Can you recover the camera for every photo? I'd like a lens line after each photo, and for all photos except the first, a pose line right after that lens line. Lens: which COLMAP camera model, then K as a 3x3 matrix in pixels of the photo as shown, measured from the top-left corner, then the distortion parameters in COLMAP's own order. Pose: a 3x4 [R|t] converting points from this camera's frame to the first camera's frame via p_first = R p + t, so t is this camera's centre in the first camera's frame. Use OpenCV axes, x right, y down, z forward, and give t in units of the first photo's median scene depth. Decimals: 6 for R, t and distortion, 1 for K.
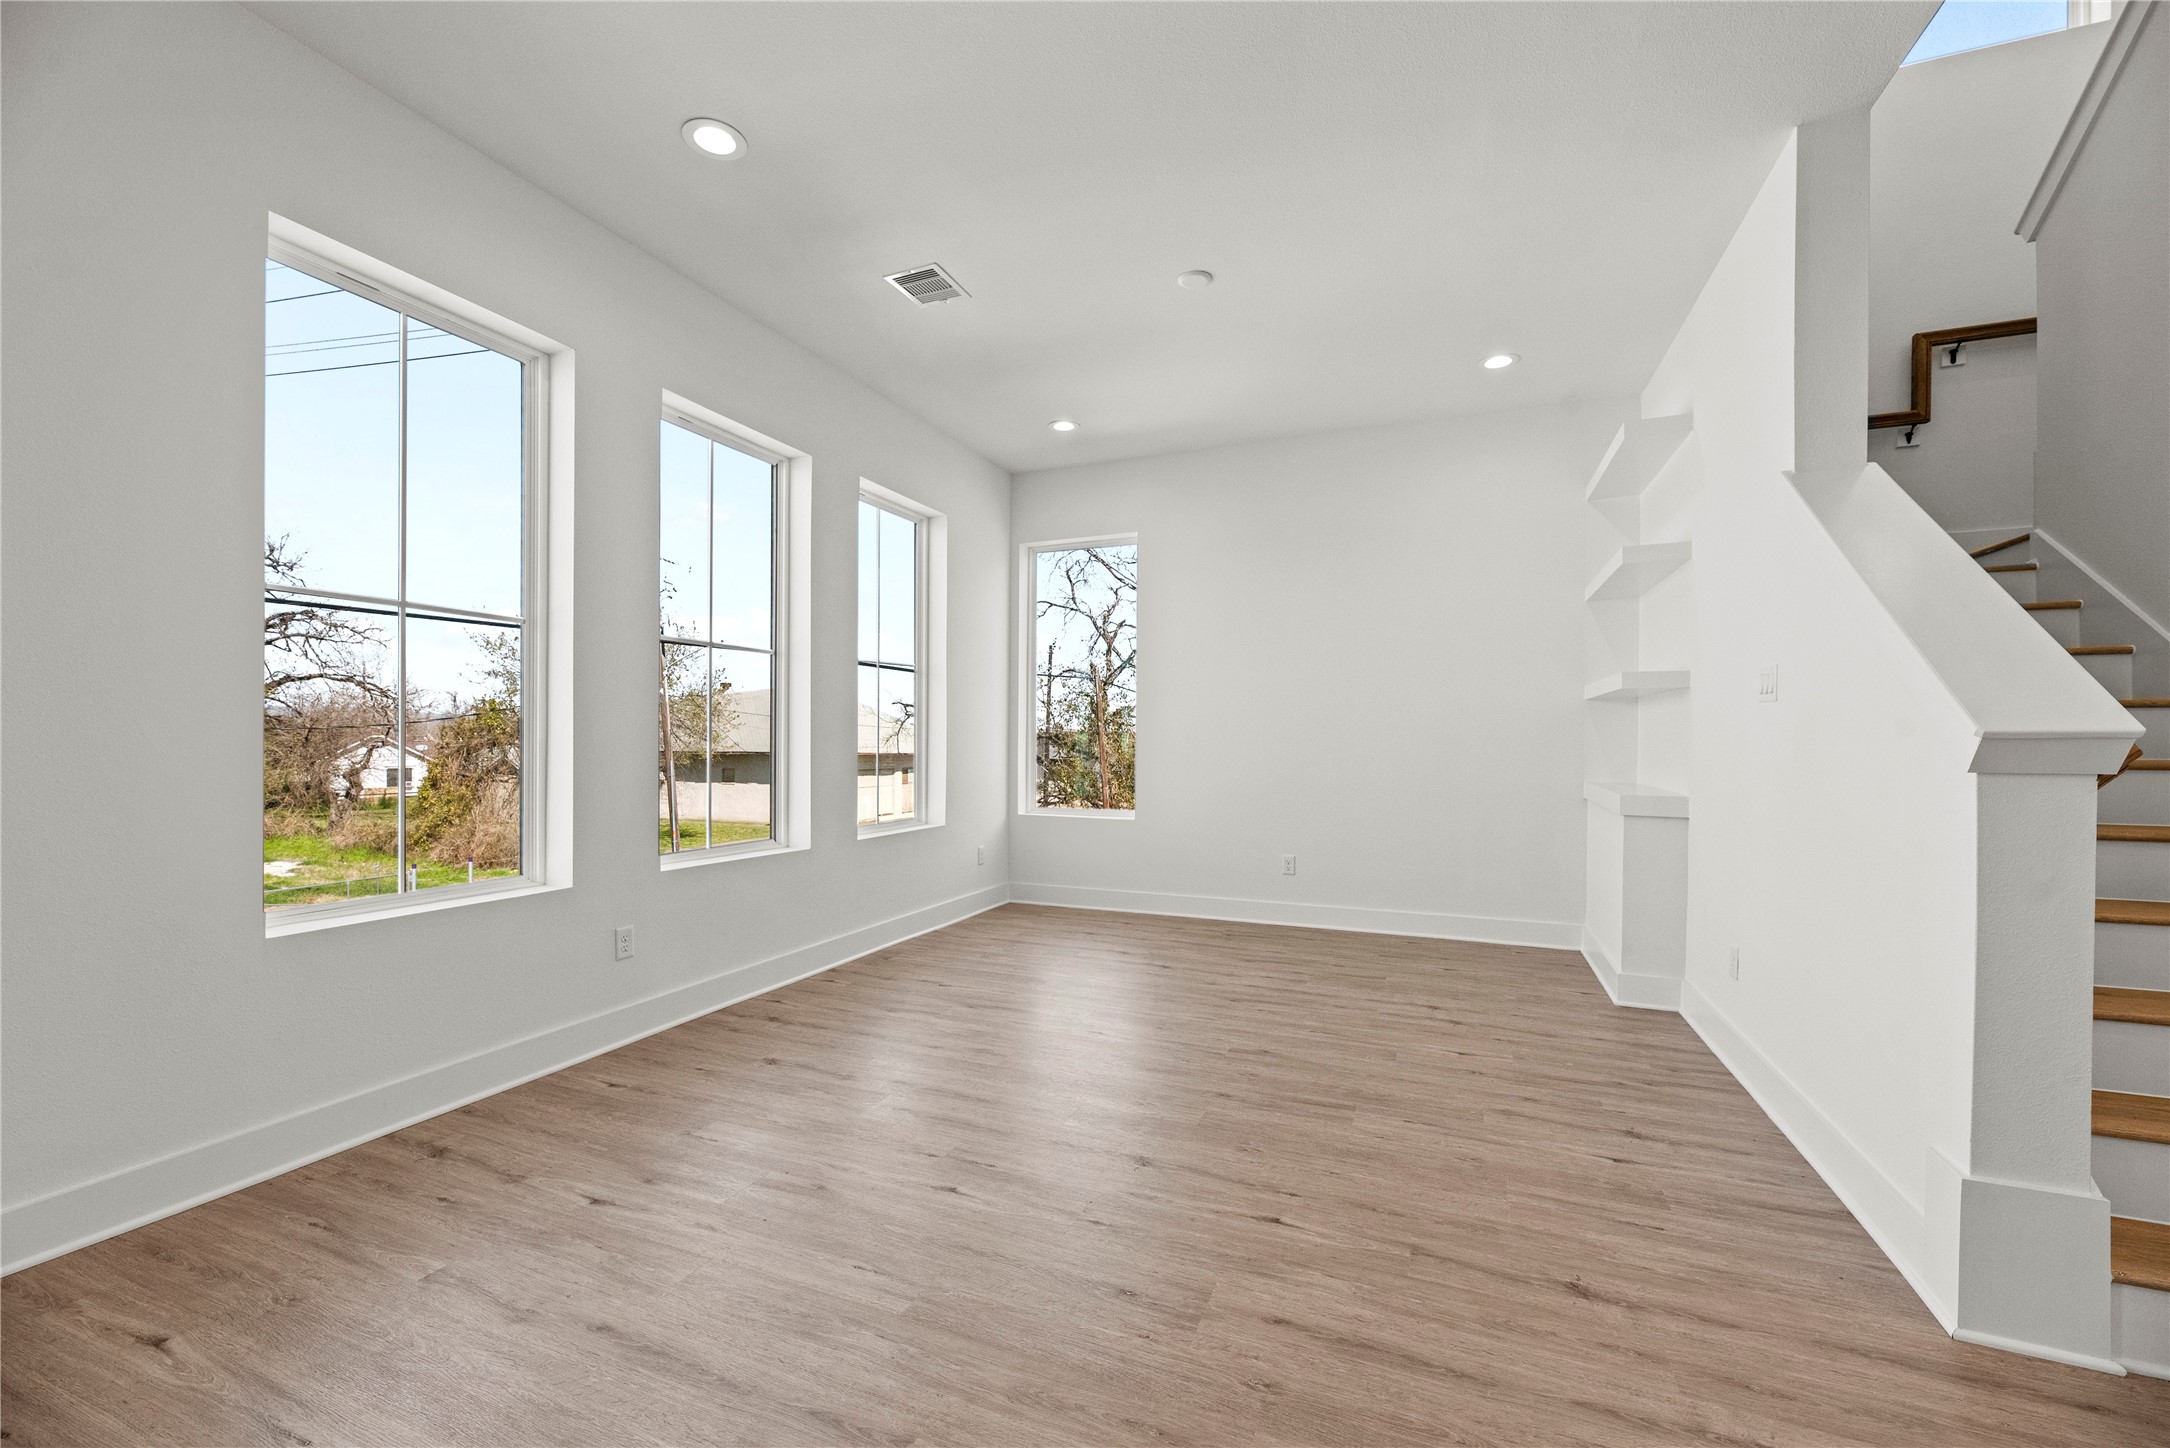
lens RADIAL K [[872.9, 0, 1083.2], [0, 872.9, 738.1], [0, 0, 1]] dist [0.000288, -0.000205]
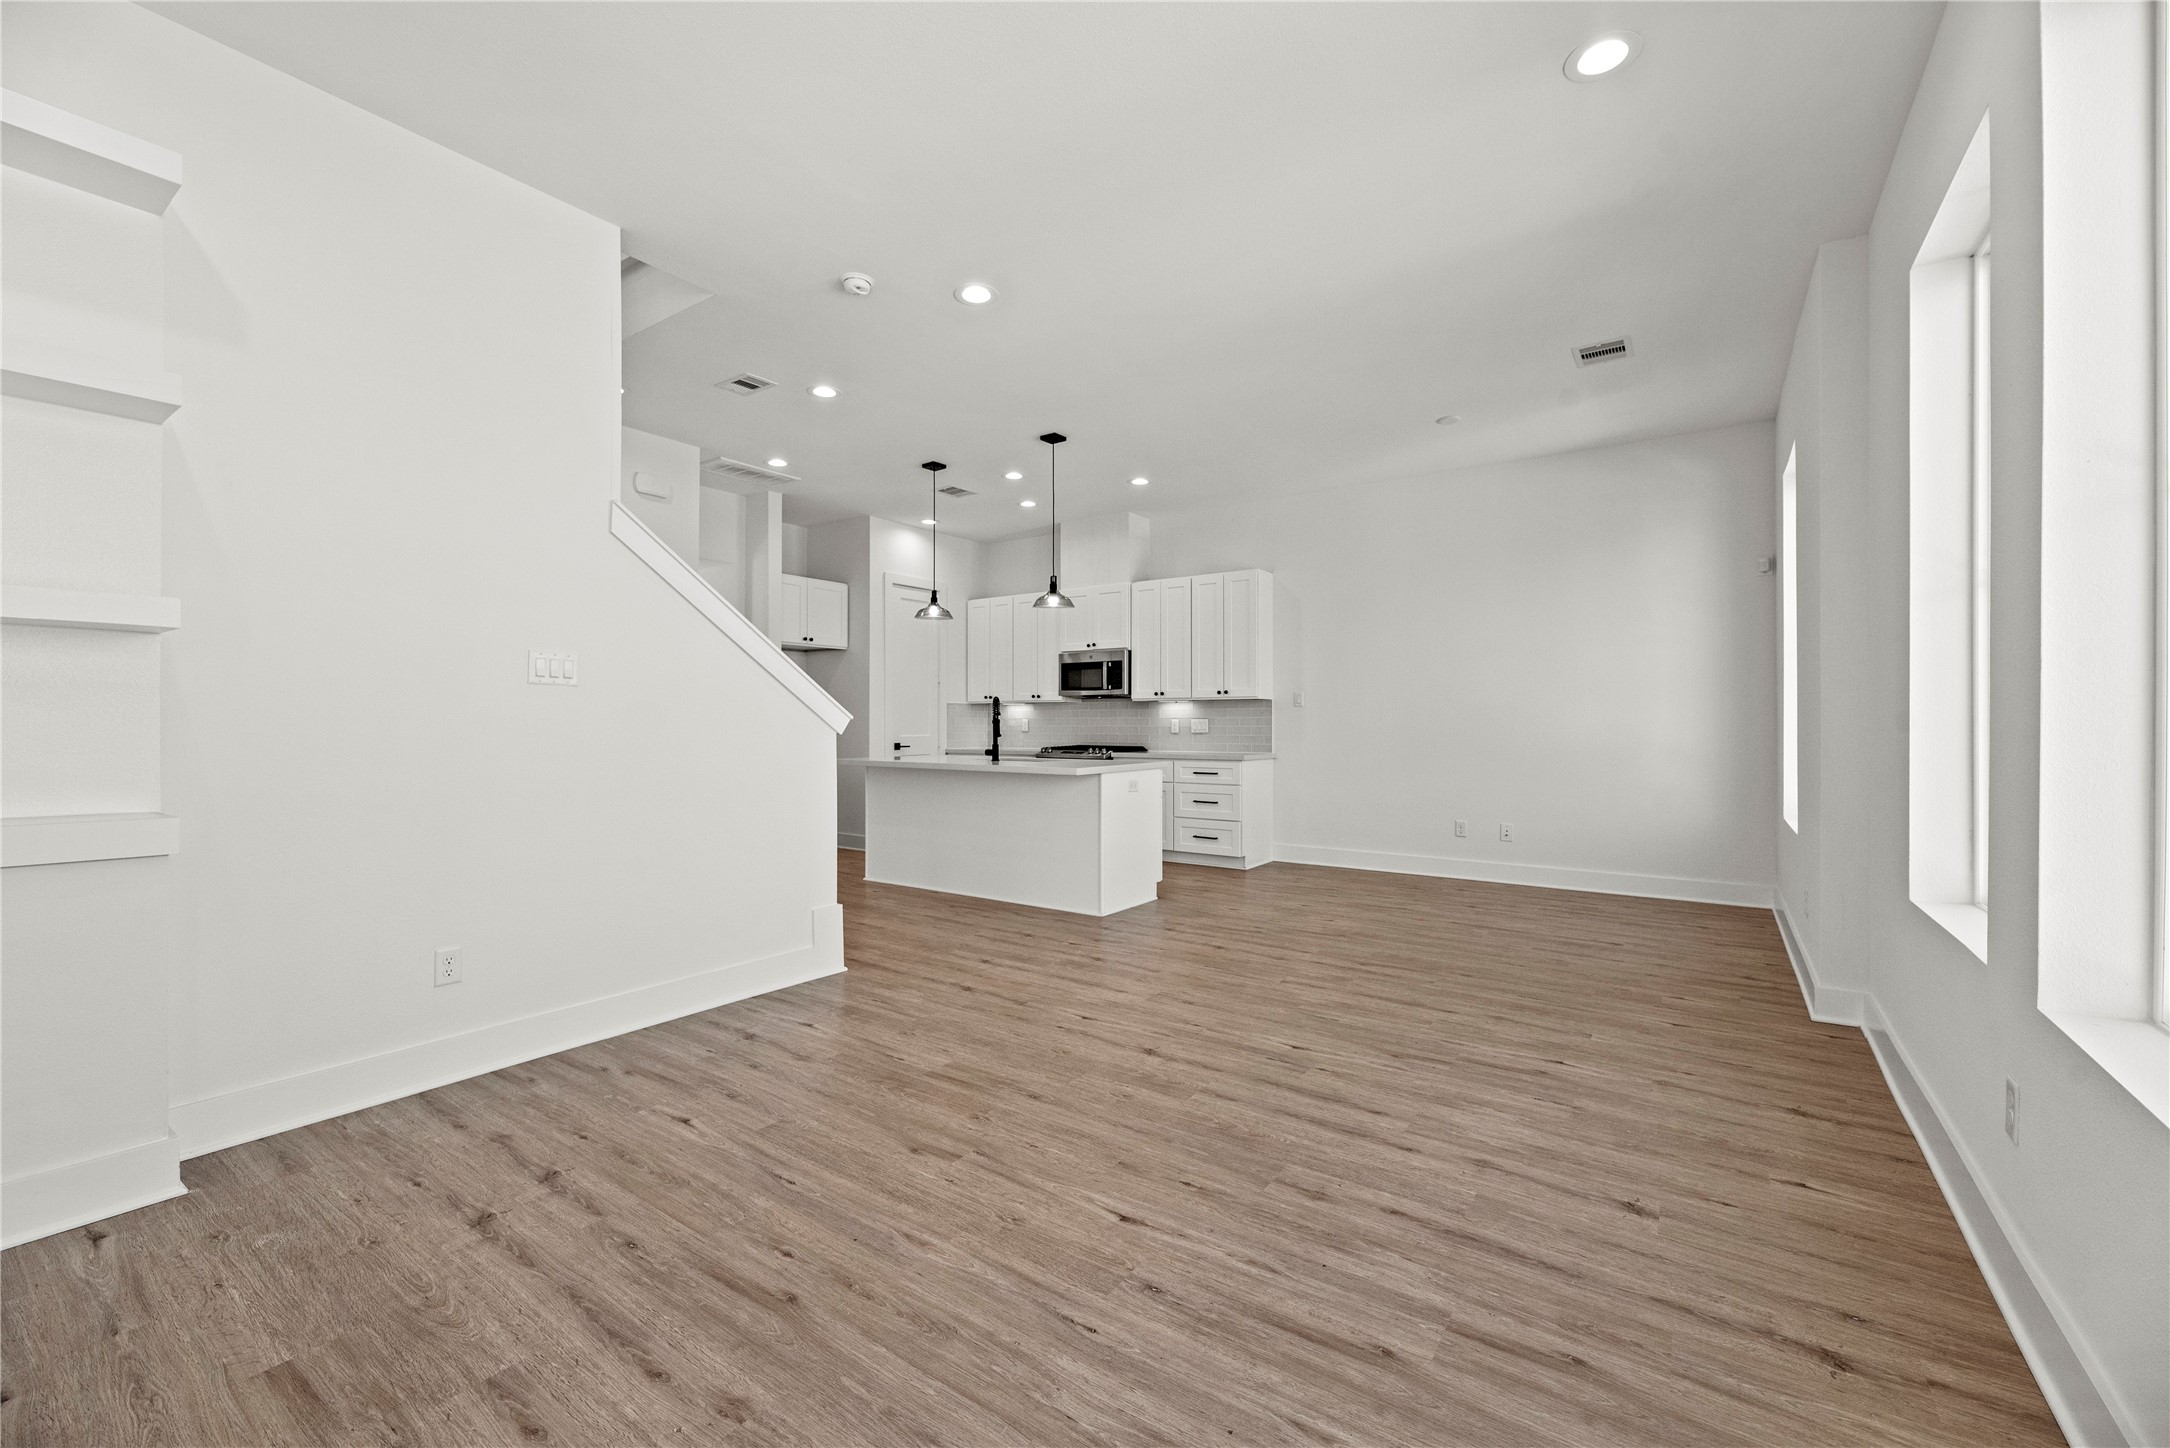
lens RADIAL K [[871.6, 0, 1086.8], [0, 871.6, 719.6], [0, 0, 1]] dist [0.001012, -0.000037]
pose [[-0.975170, -0.004813, 0.221406, -0.079495], [-0.005458, 0.999982, -0.002299, -0.000031], [-0.221392, -0.003451, -0.975179, 1.470894]]
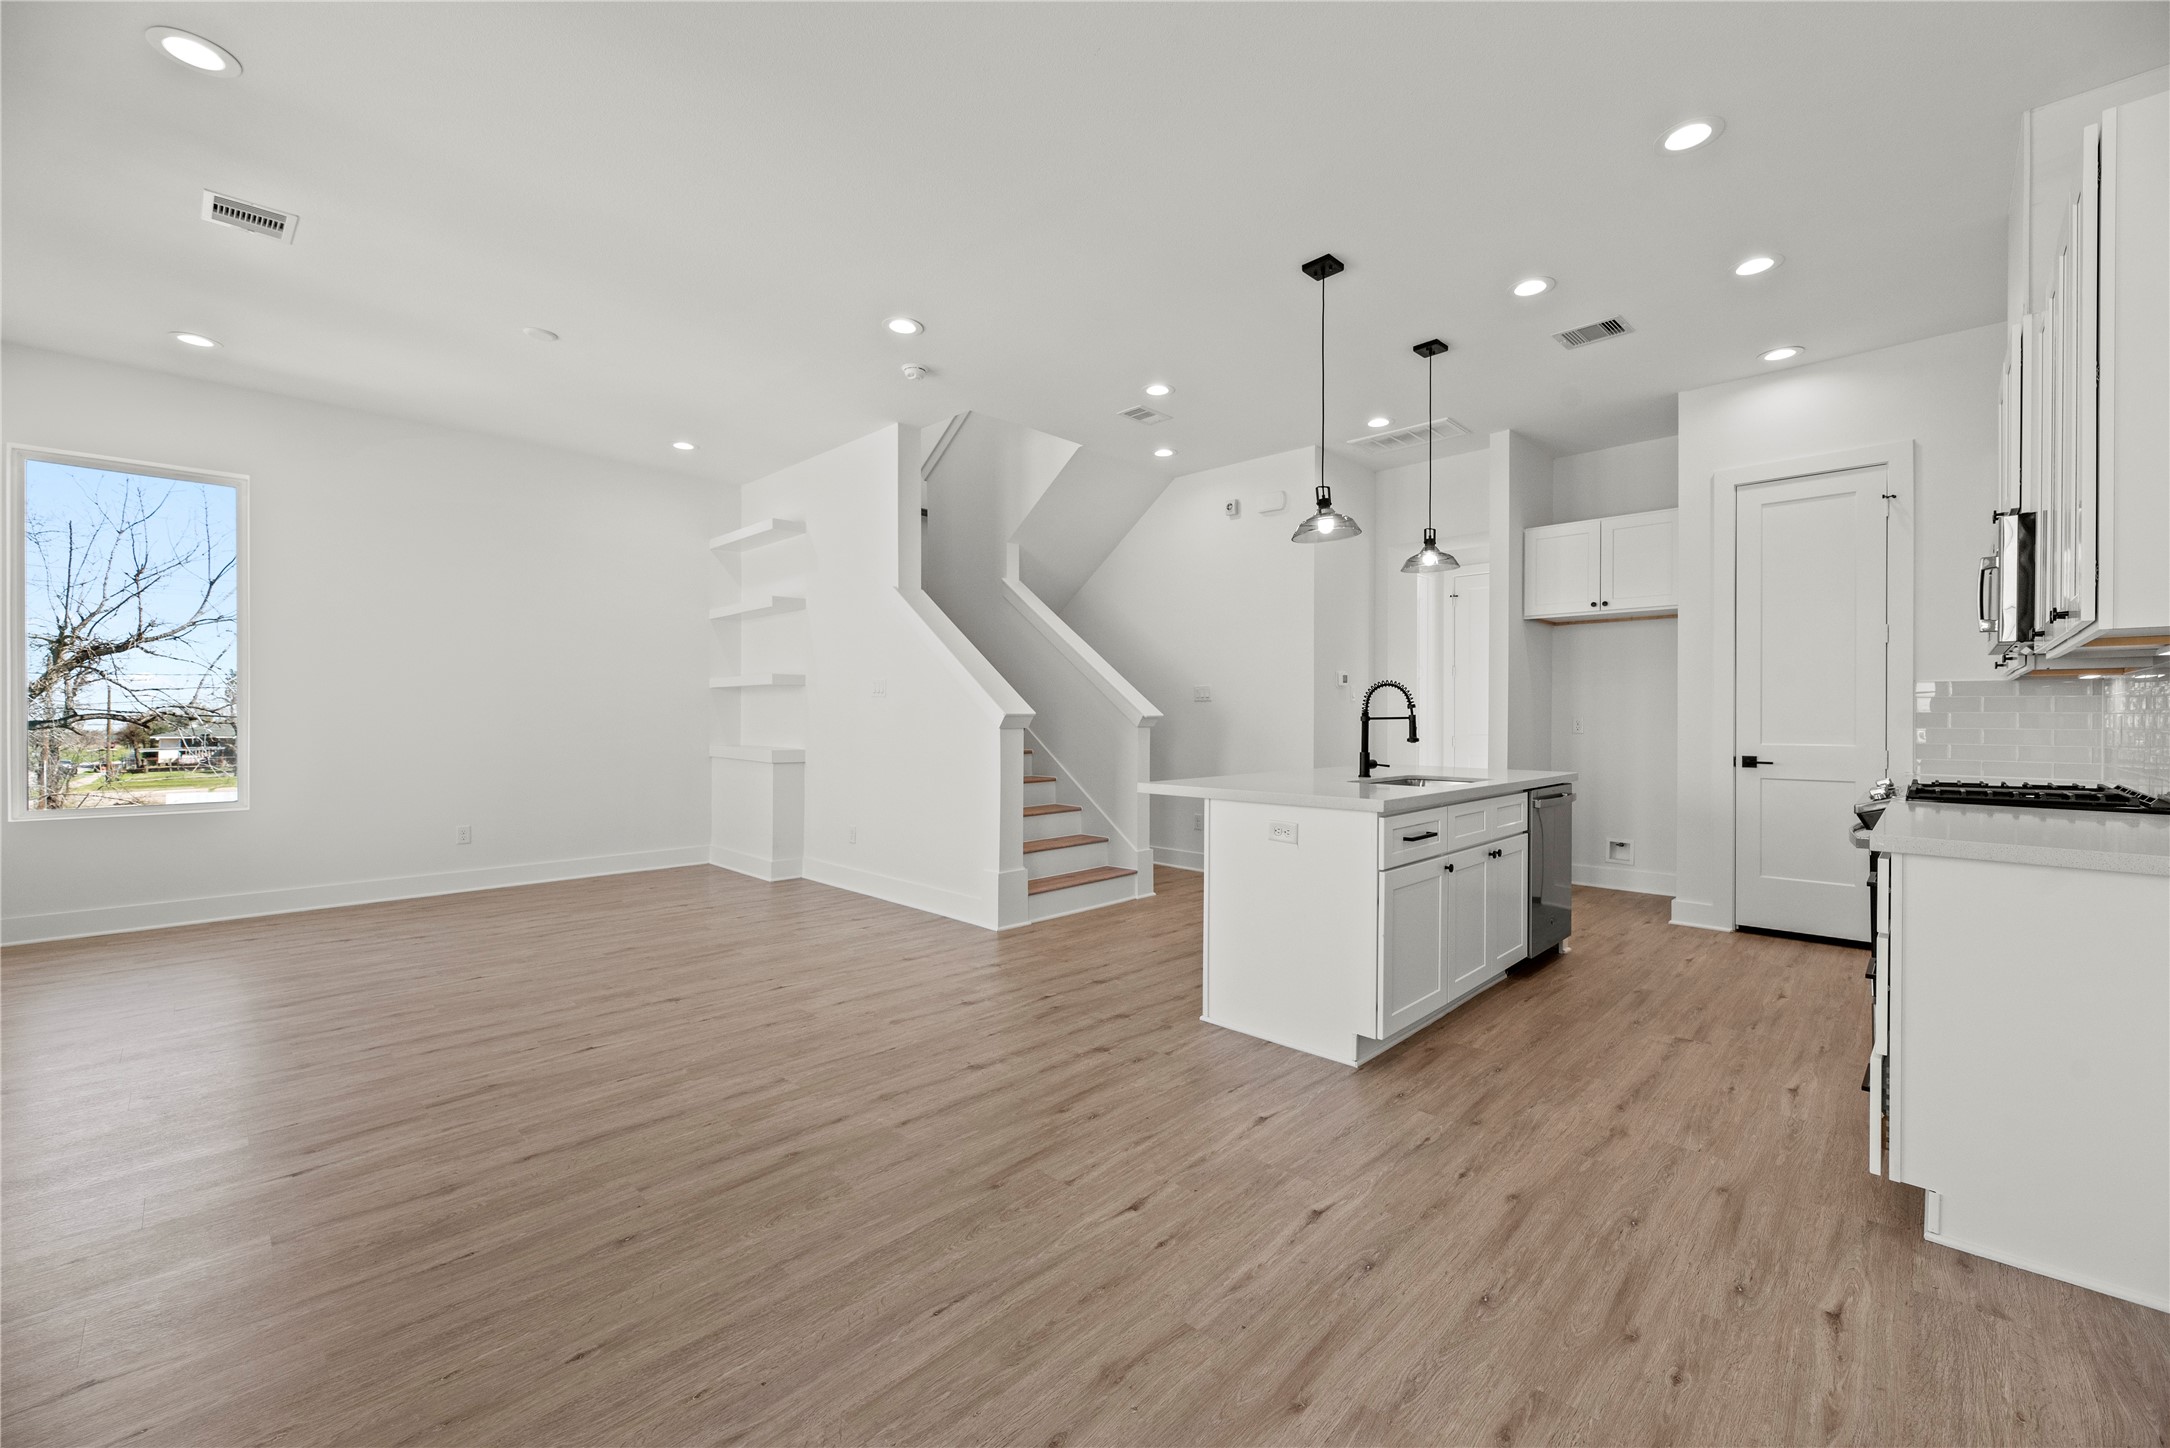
lens RADIAL K [[871.6, 0, 1086.8], [0, 871.6, 719.6], [0, 0, 1]] dist [0.001012, -0.000037]
pose [[0.371694, -0.006814, 0.928330, -0.680718], [-0.001518, 0.999967, 0.007948, -0.005406], [-0.928354, -0.004363, 0.371671, -0.136461]]
